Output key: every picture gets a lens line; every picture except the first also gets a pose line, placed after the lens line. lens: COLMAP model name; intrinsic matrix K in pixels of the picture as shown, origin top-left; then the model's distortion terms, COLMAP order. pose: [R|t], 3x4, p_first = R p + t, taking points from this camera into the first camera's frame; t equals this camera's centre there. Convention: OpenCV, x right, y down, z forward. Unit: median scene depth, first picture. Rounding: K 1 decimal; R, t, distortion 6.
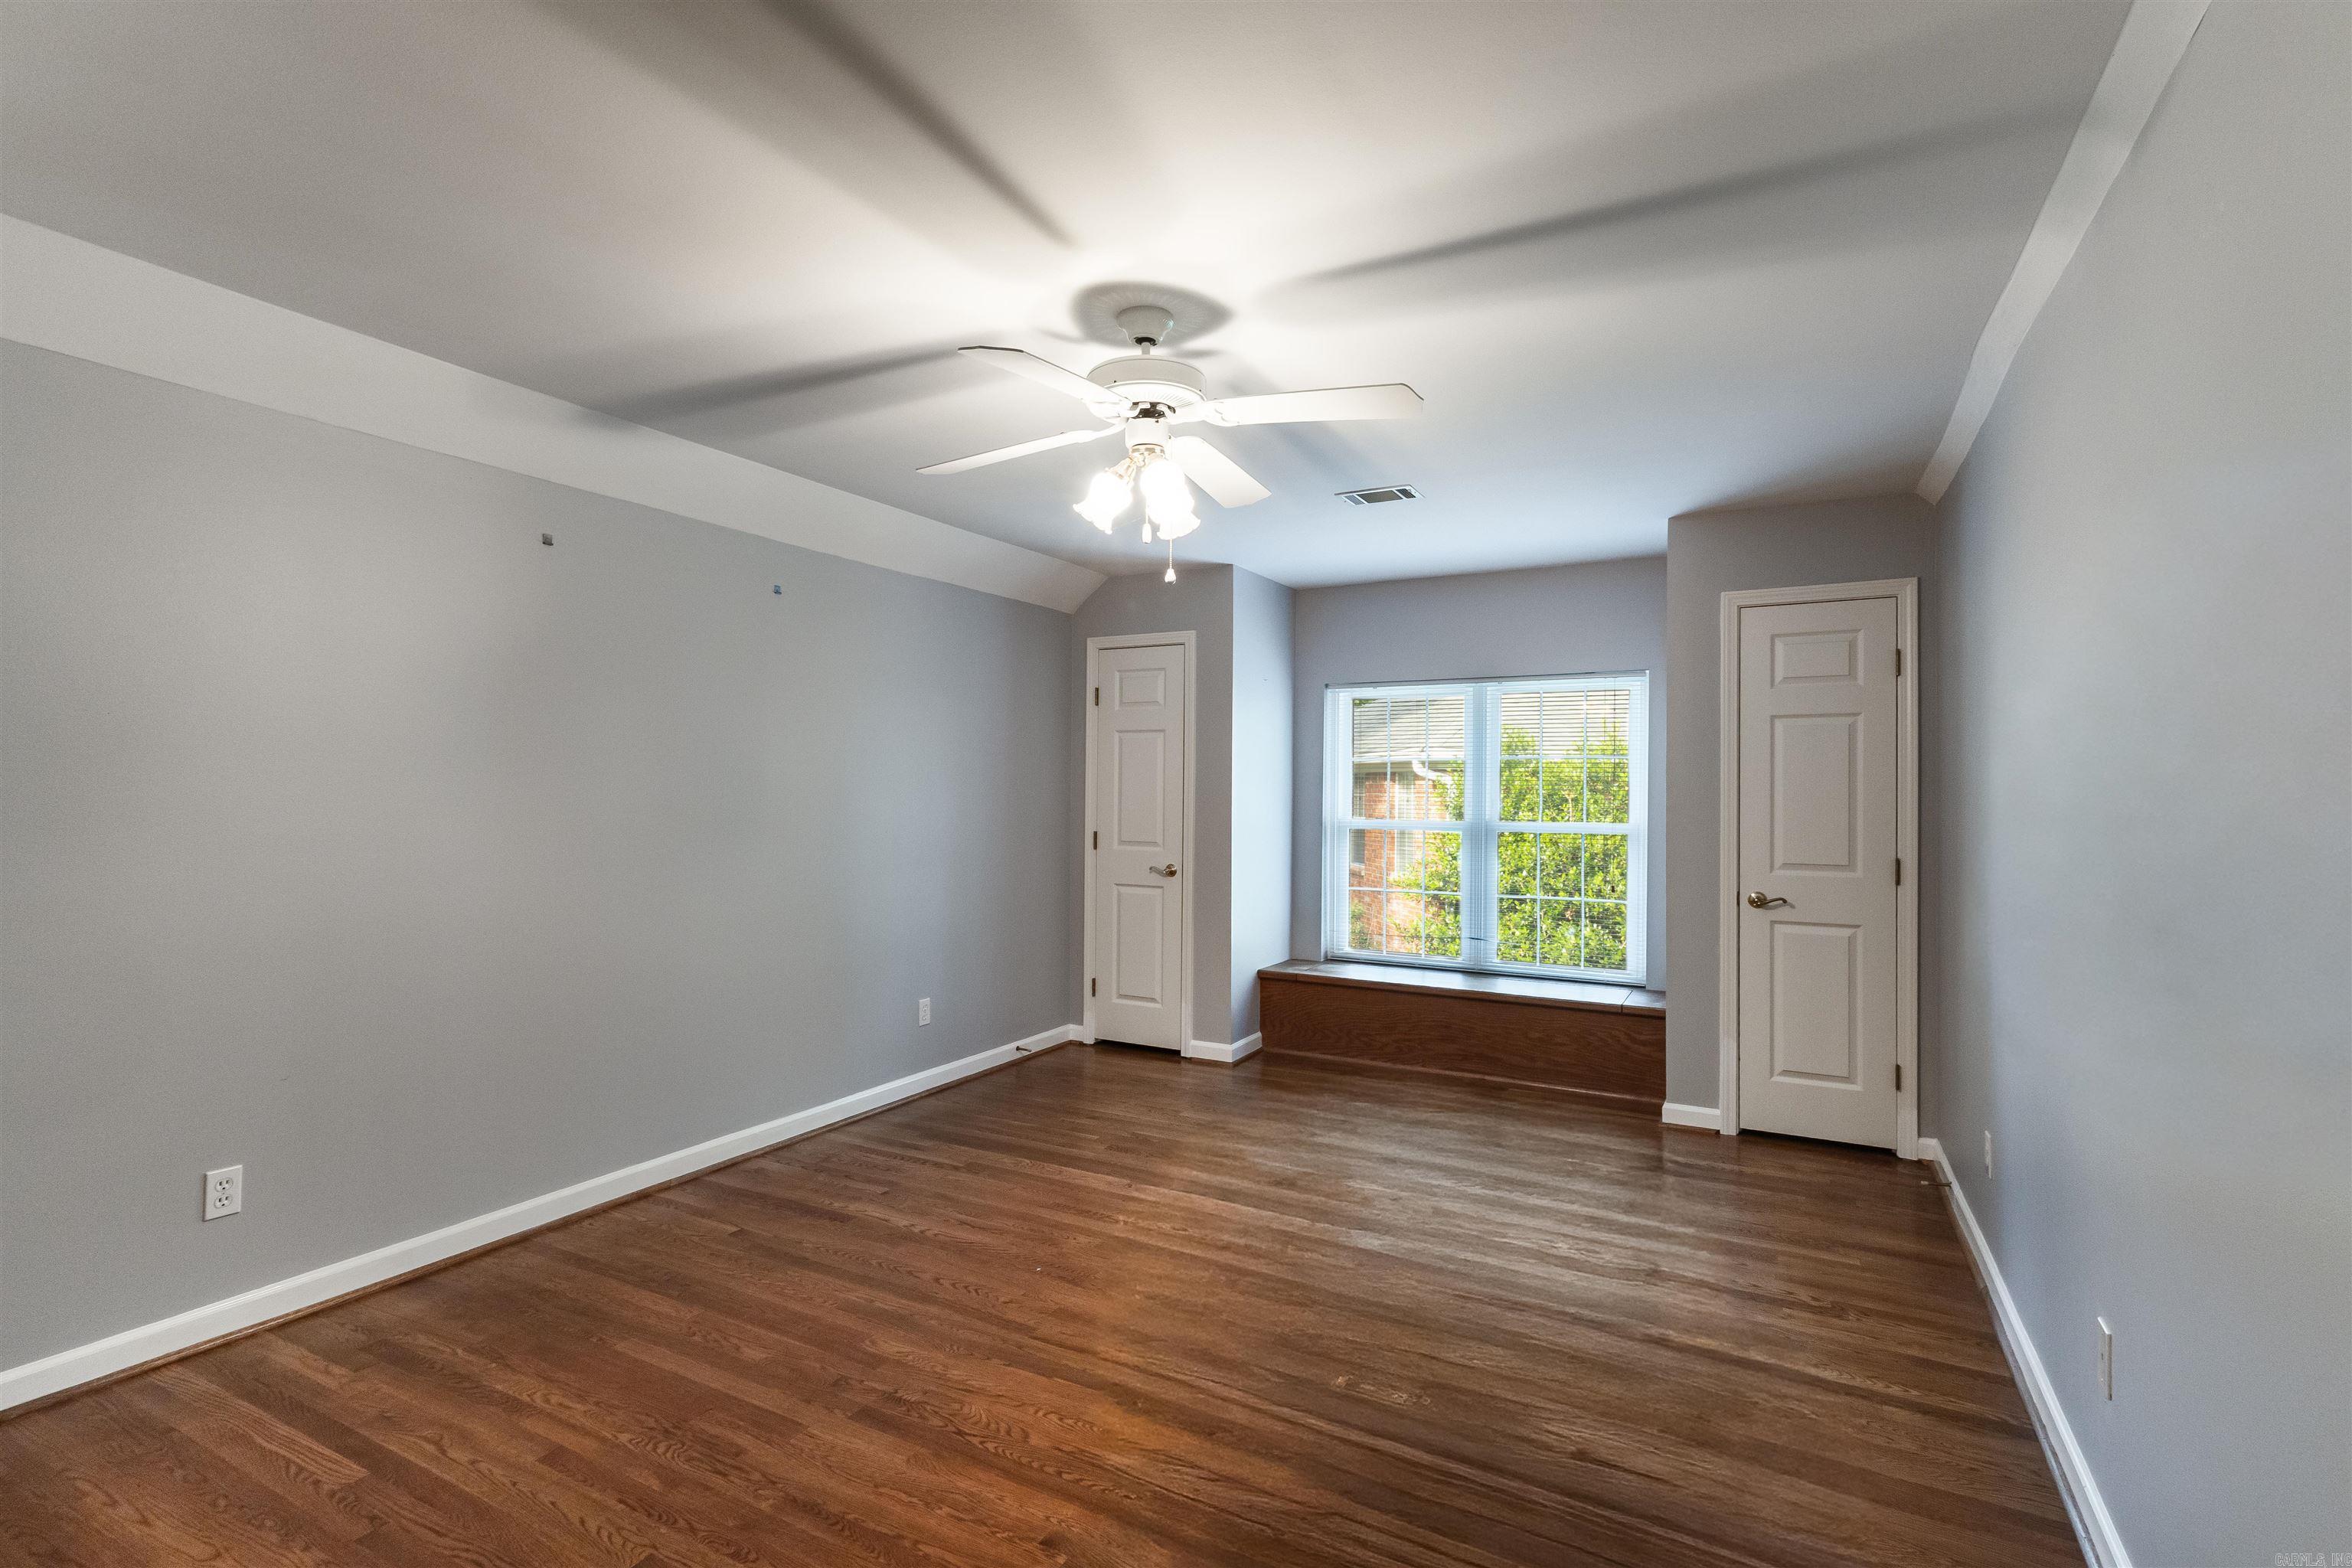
lens RADIAL K [[1089.3, 0, 1176.0], [0, 1089.3, 784.0], [0, 0, 1]] dist [0.013153, -0.014363]
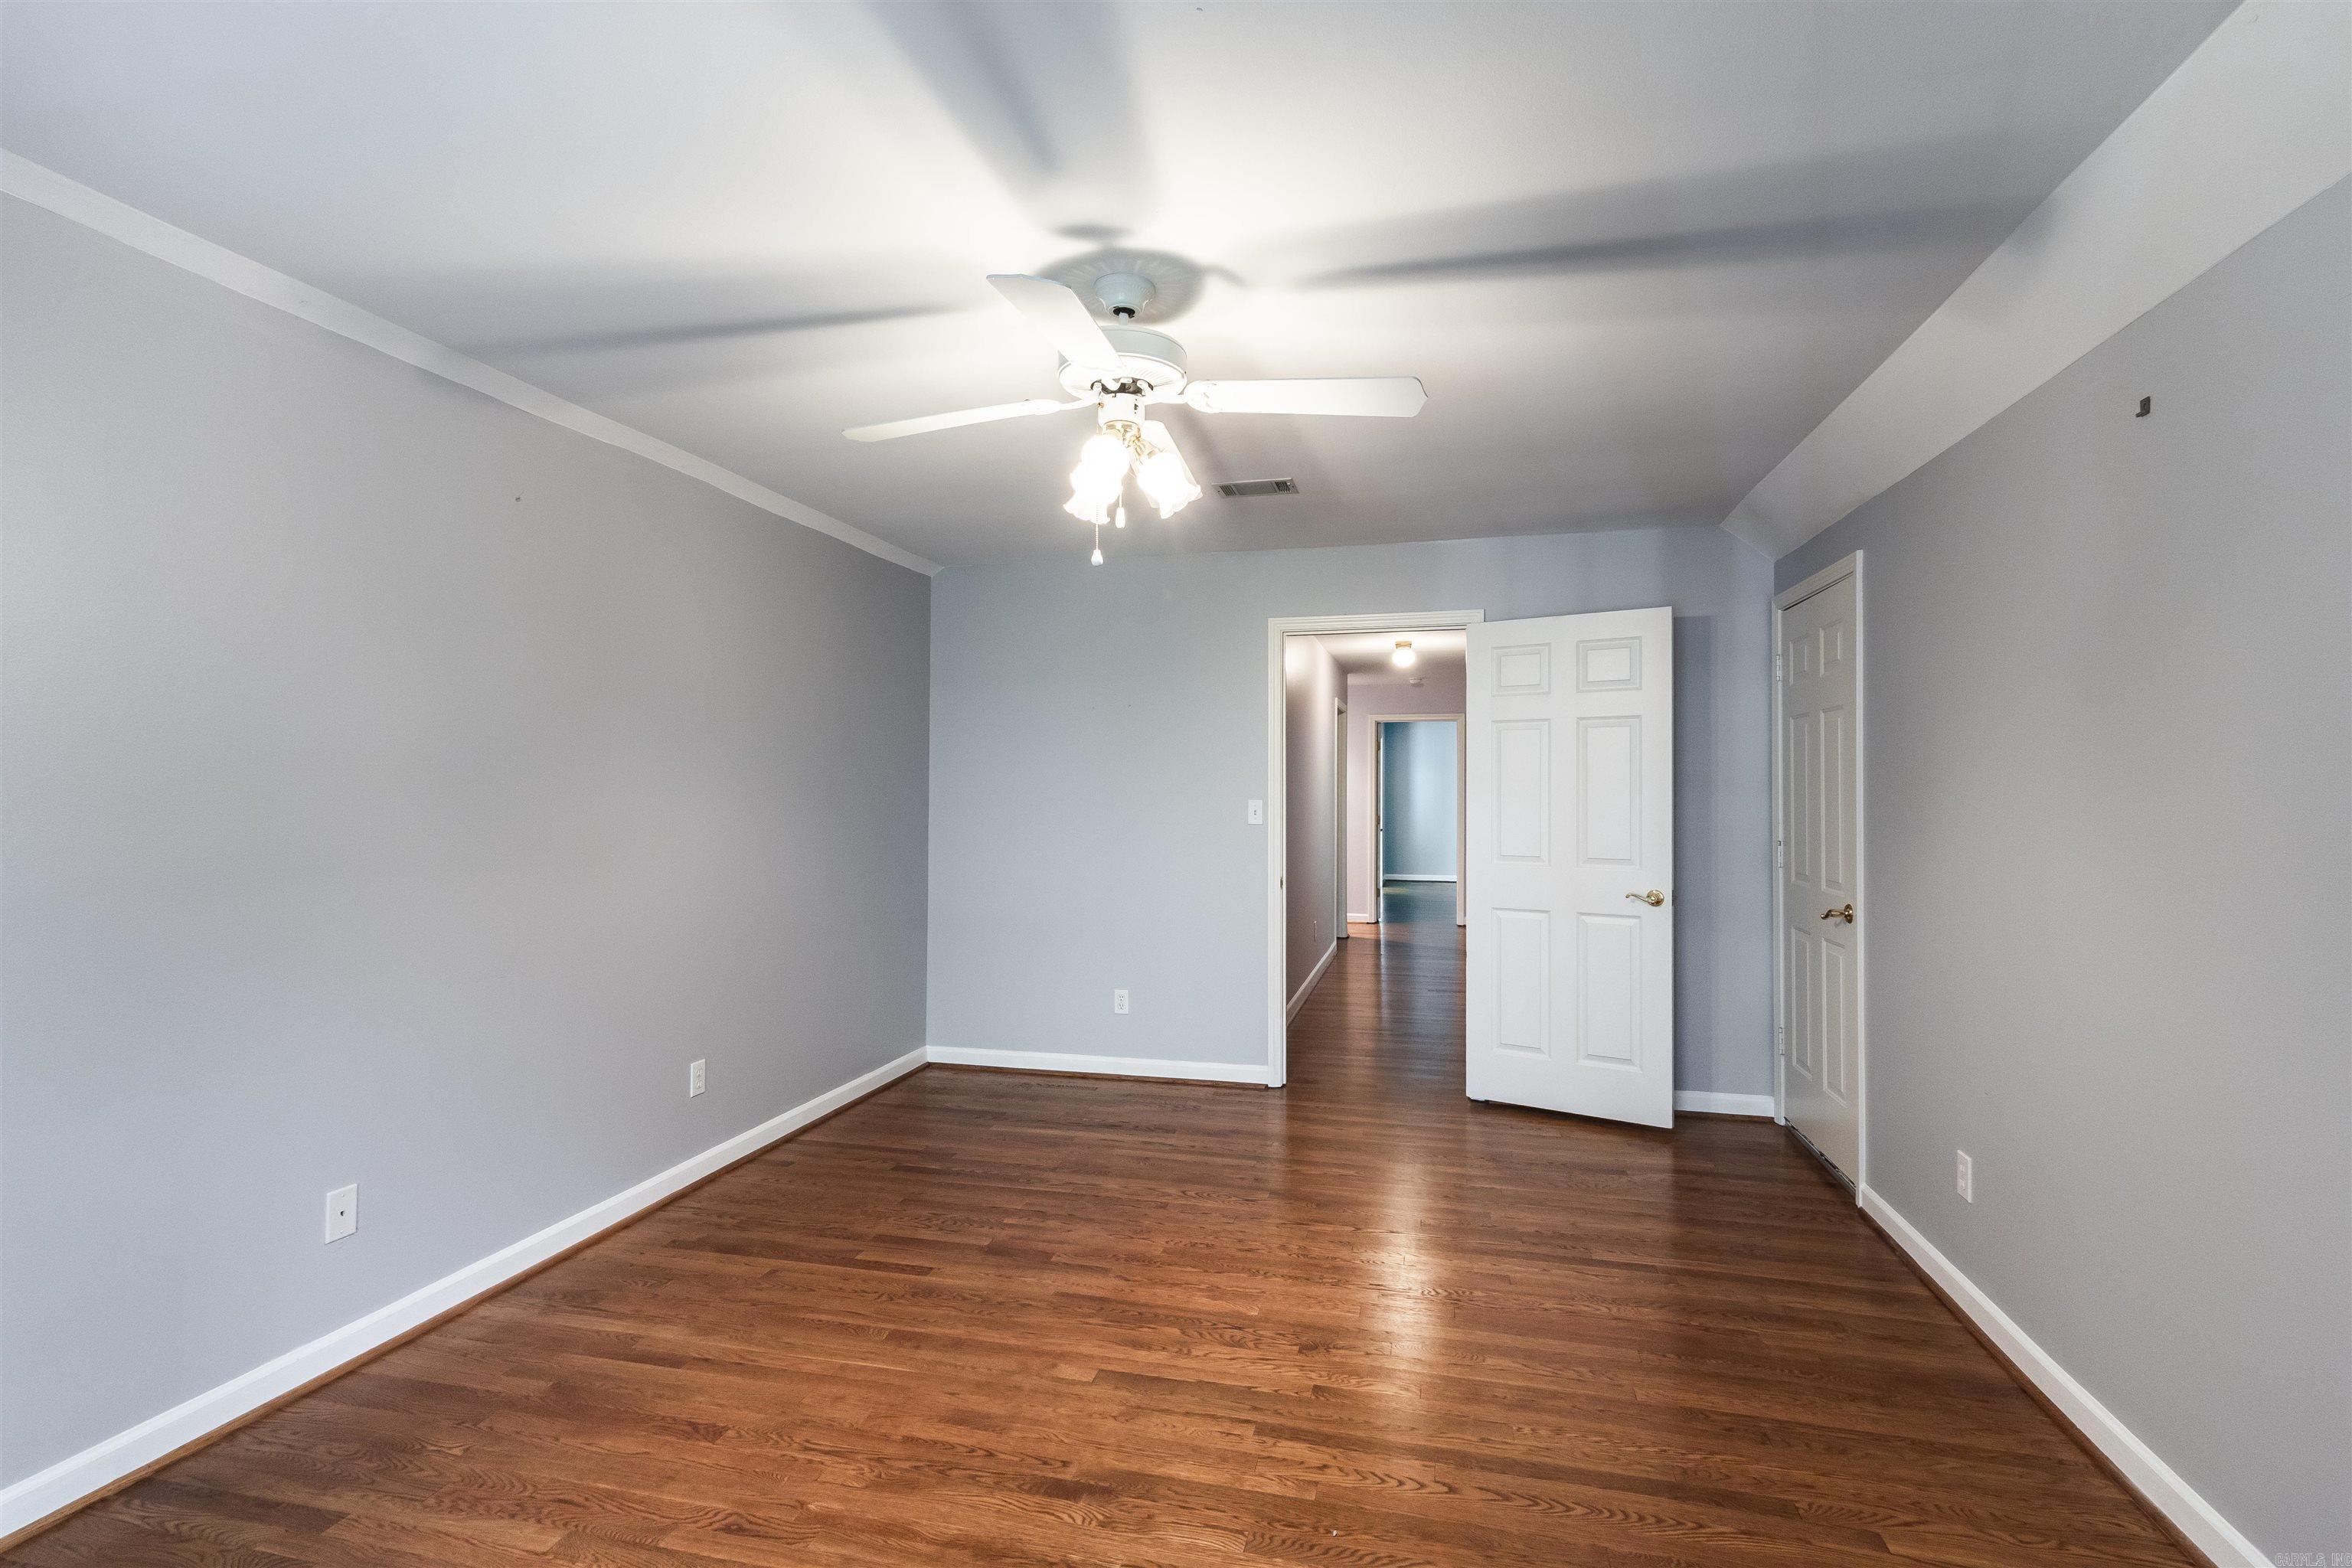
lens RADIAL K [[1089.3, 0, 1176.0], [0, 1089.3, 784.0], [0, 0, 1]] dist [0.013153, -0.014363]
pose [[0.965409, -0.001669, 0.260733, -0.226228], [0.002474, 0.999993, -0.002759, -0.003353], [-0.260727, 0.003309, 0.965407, 0.098703]]
